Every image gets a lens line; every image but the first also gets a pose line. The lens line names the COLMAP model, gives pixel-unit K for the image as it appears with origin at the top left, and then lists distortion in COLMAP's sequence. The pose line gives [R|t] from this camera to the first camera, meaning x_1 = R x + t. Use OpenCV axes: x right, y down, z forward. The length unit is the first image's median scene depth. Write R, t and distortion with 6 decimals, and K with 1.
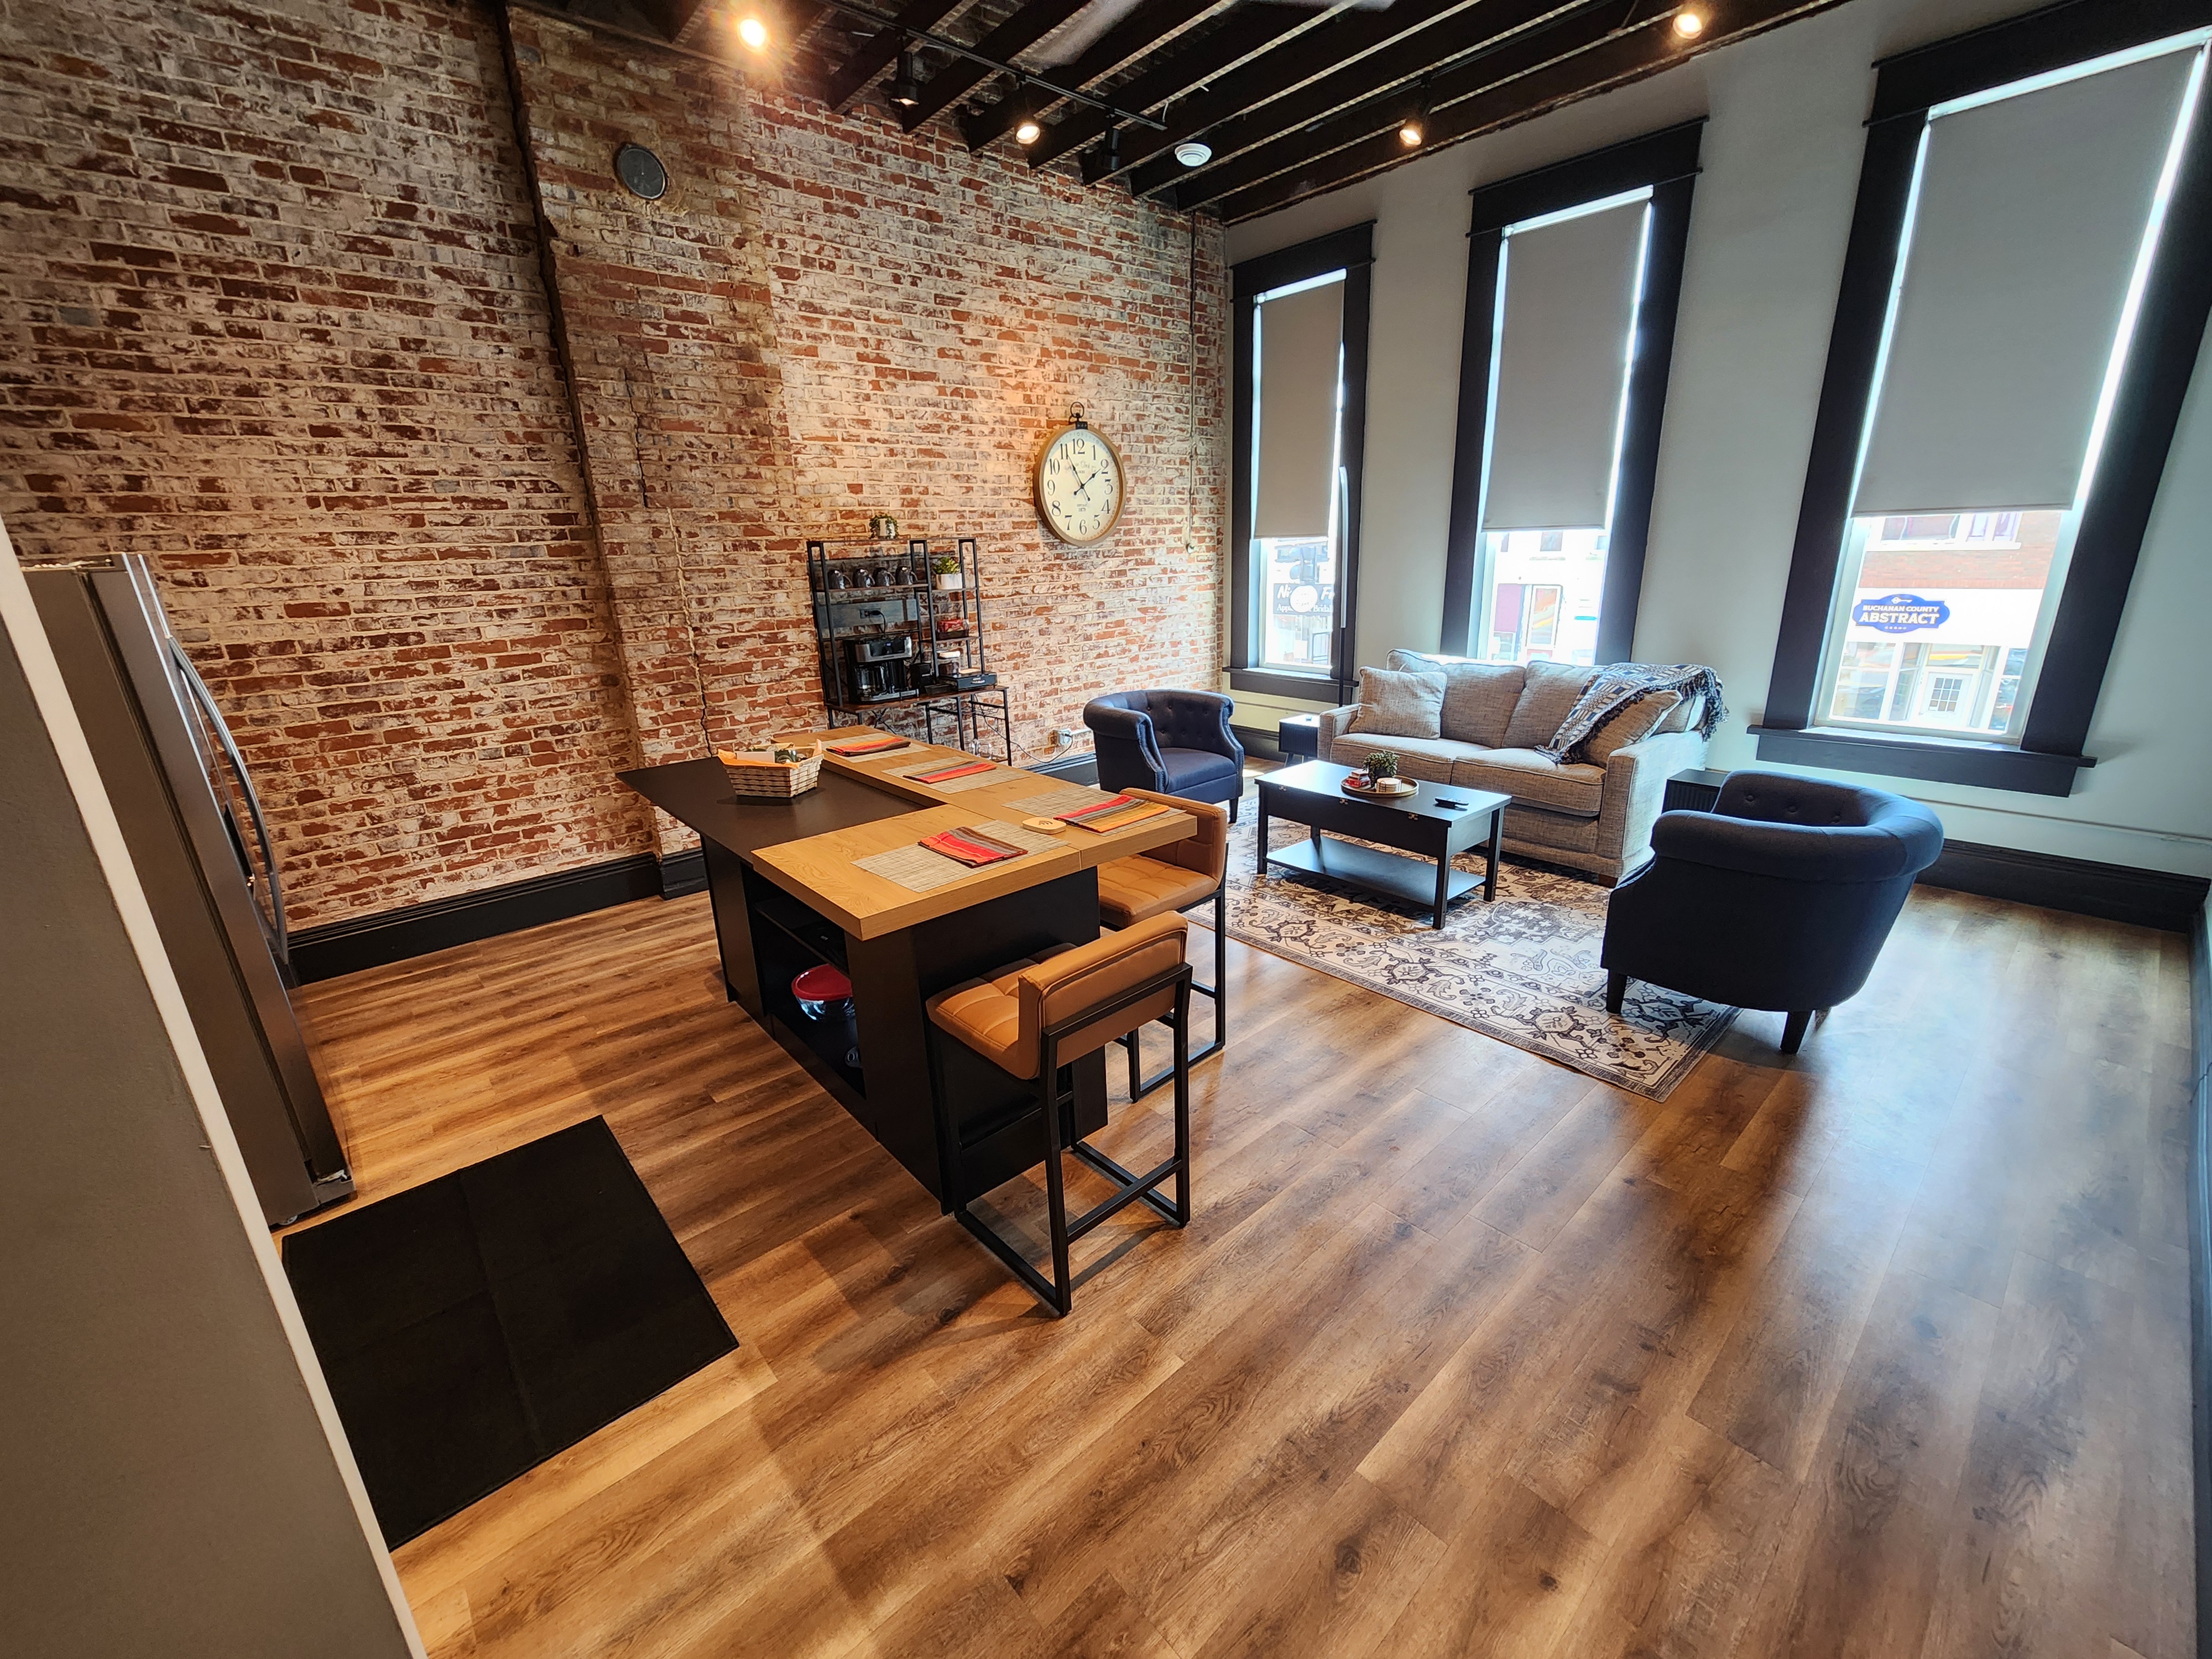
lens RADIAL K [[906.4, 0, 1097.6], [0, 906.4, 828.5], [0, 0, 1]] dist [-0.001034, 0.001207]
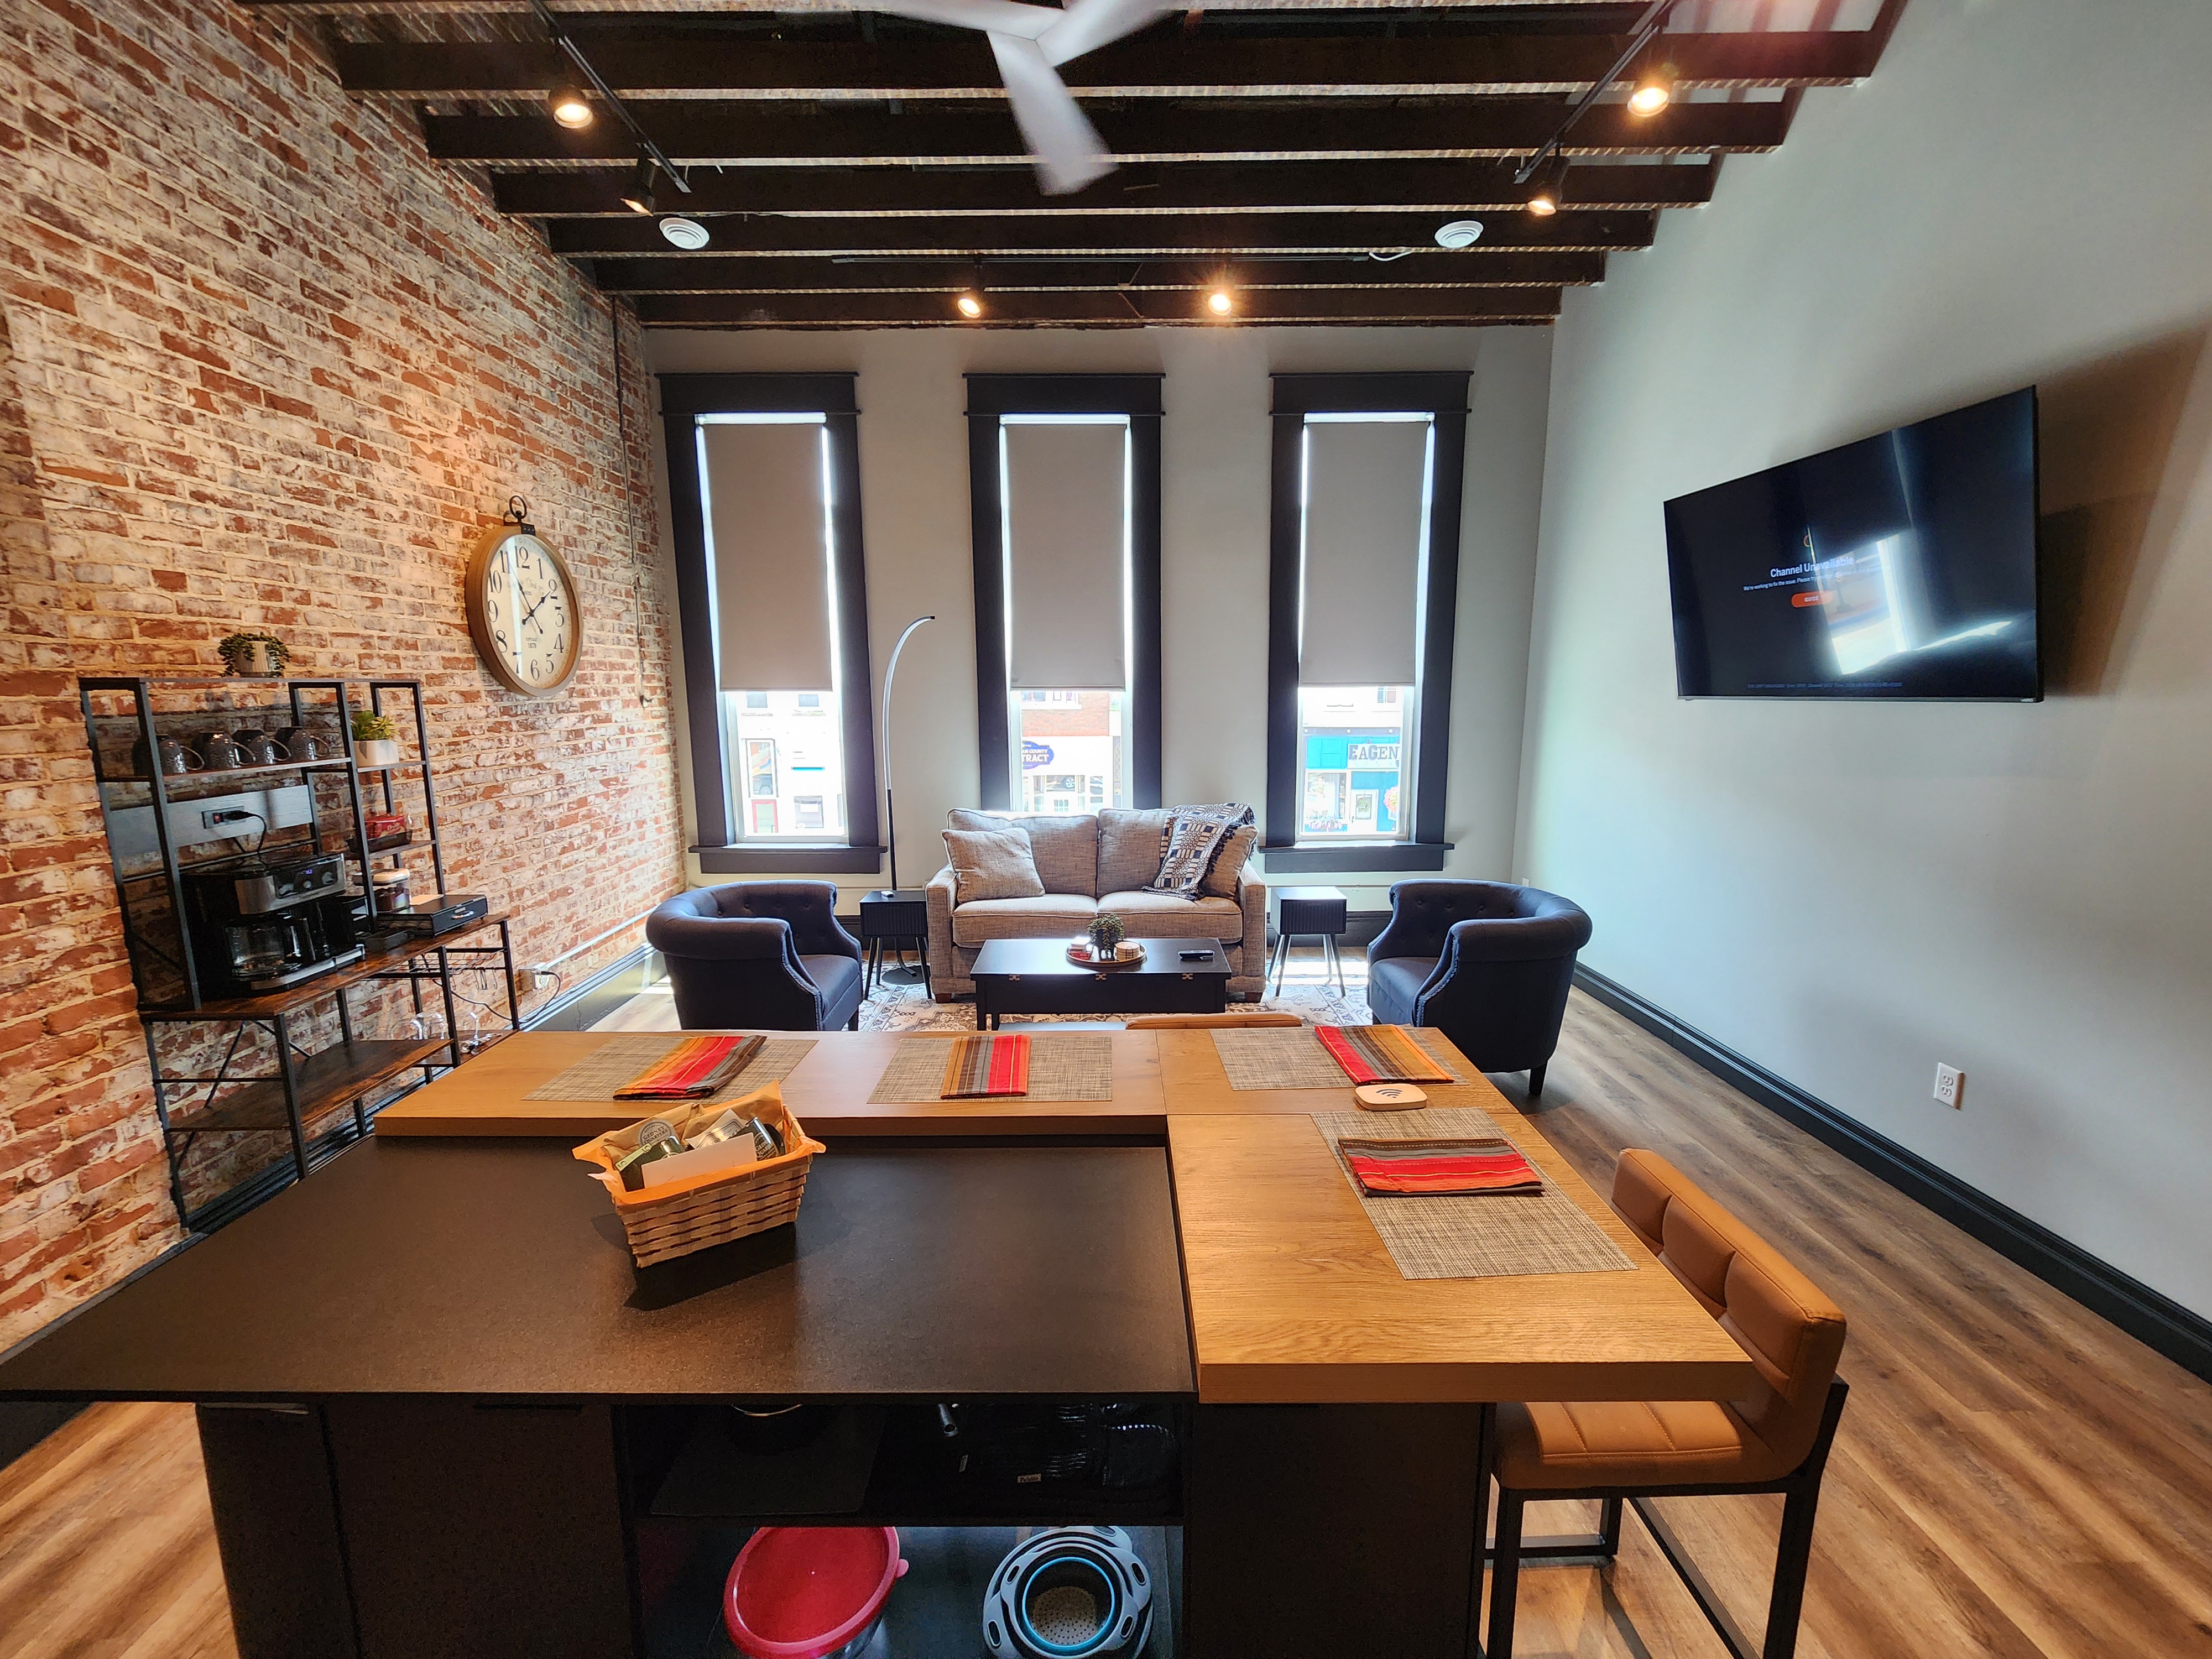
lens RADIAL K [[913.0, 0, 1091.5], [0, 913.0, 827.0], [0, 0, 1]] dist [-0.001833, 0.001484]
pose [[0.649919, -0.090351, 0.754614, -0.302112], [0.213817, 0.974541, -0.067469, -0.086981], [-0.729306, 0.205199, 0.652691, 0.289626]]
